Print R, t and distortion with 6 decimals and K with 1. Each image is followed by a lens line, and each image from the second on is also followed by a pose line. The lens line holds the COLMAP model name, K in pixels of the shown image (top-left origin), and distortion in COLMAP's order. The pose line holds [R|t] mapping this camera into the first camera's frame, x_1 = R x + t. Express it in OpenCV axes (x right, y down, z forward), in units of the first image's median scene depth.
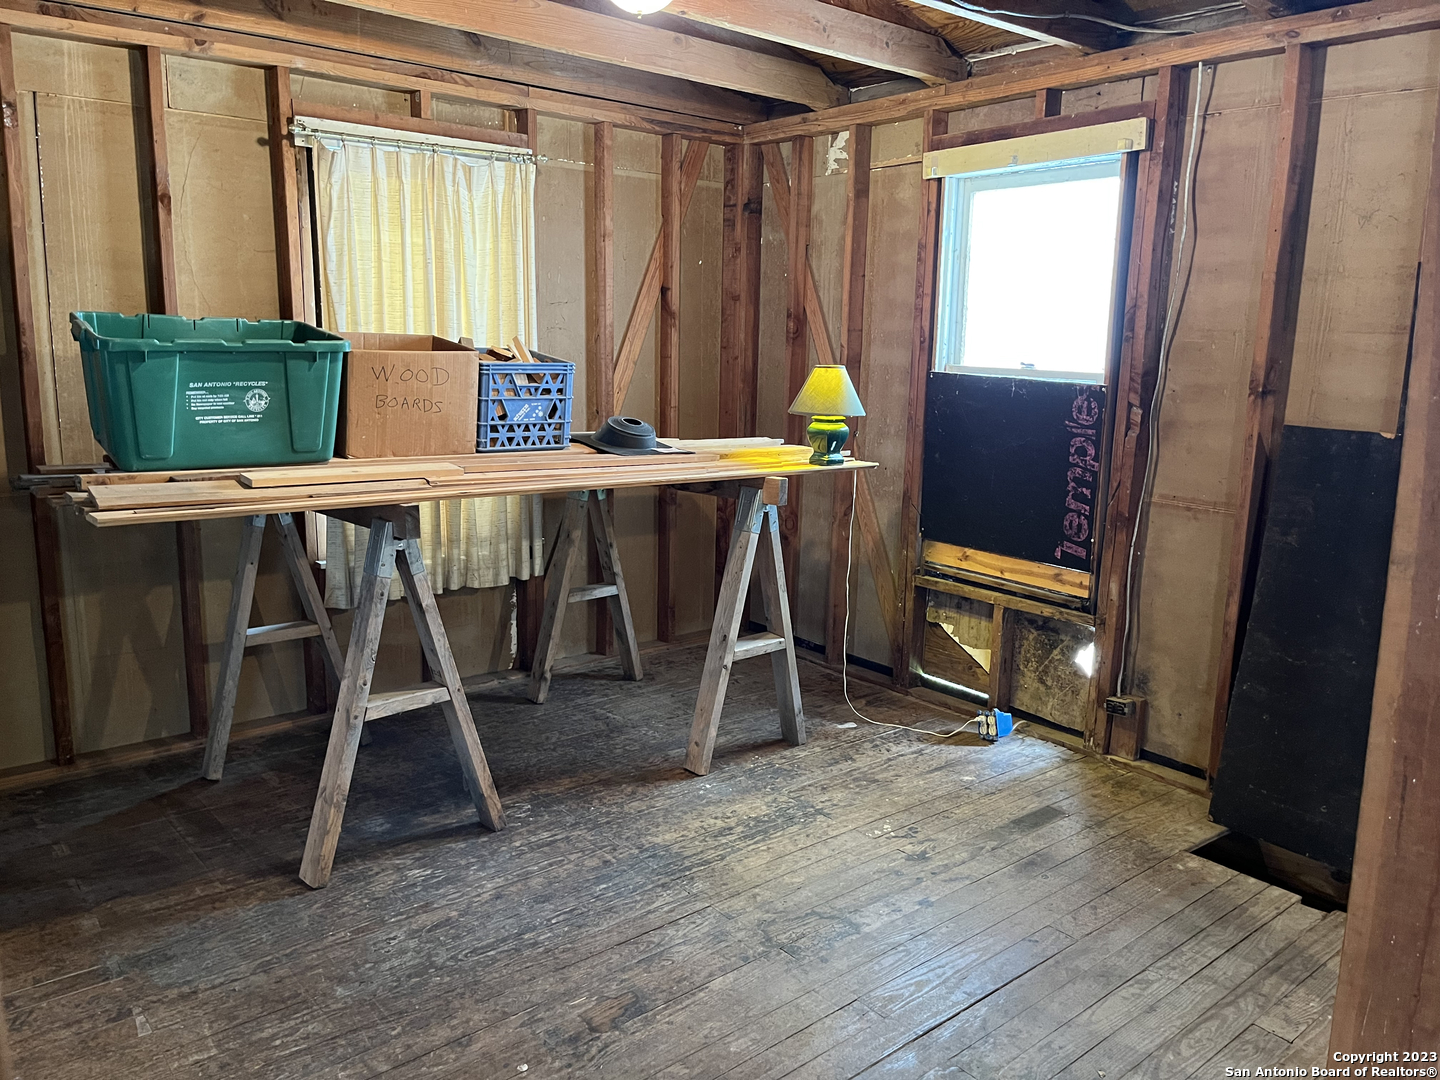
lens RADIAL K [[1088.8, 0, 721.6], [0, 1088.8, 538.8], [0, 0, 1]] dist [0.041881, -0.011325]
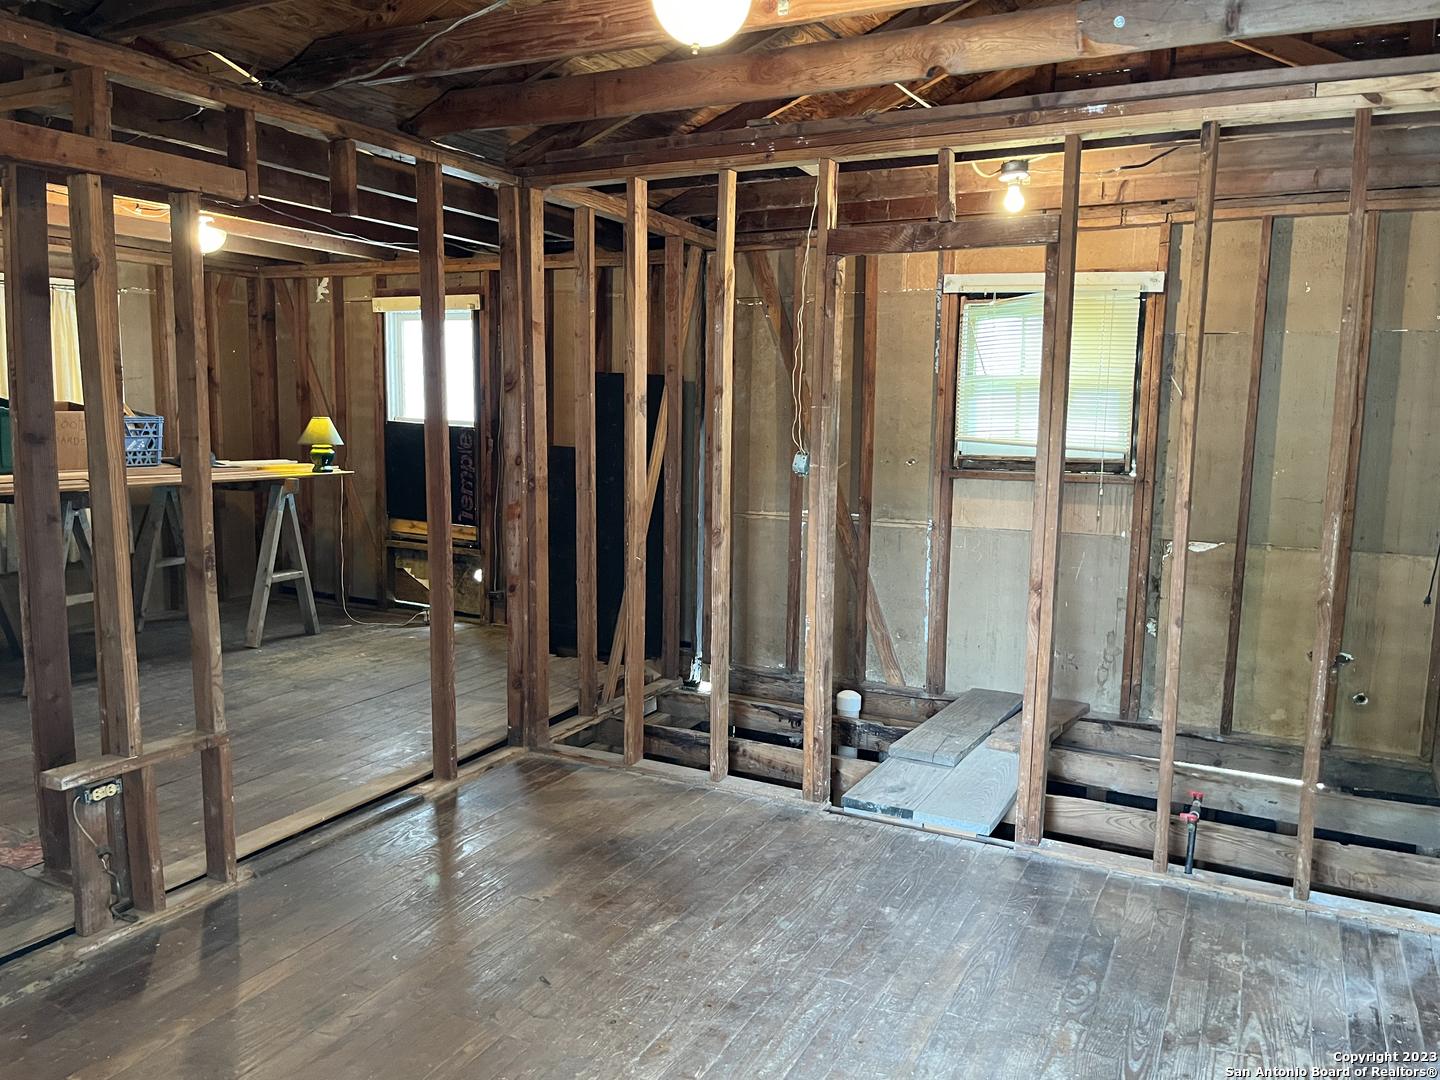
lens RADIAL K [[1088.8, 0, 716.4], [0, 1088.8, 536.1], [0, 0, 1]] dist [0.041881, -0.011325]
pose [[0.918971, -0.050741, 0.391047, -0.016156], [0.069080, 0.997066, -0.032964, 0.129901], [-0.388227, 0.057306, 0.919780, -0.832621]]
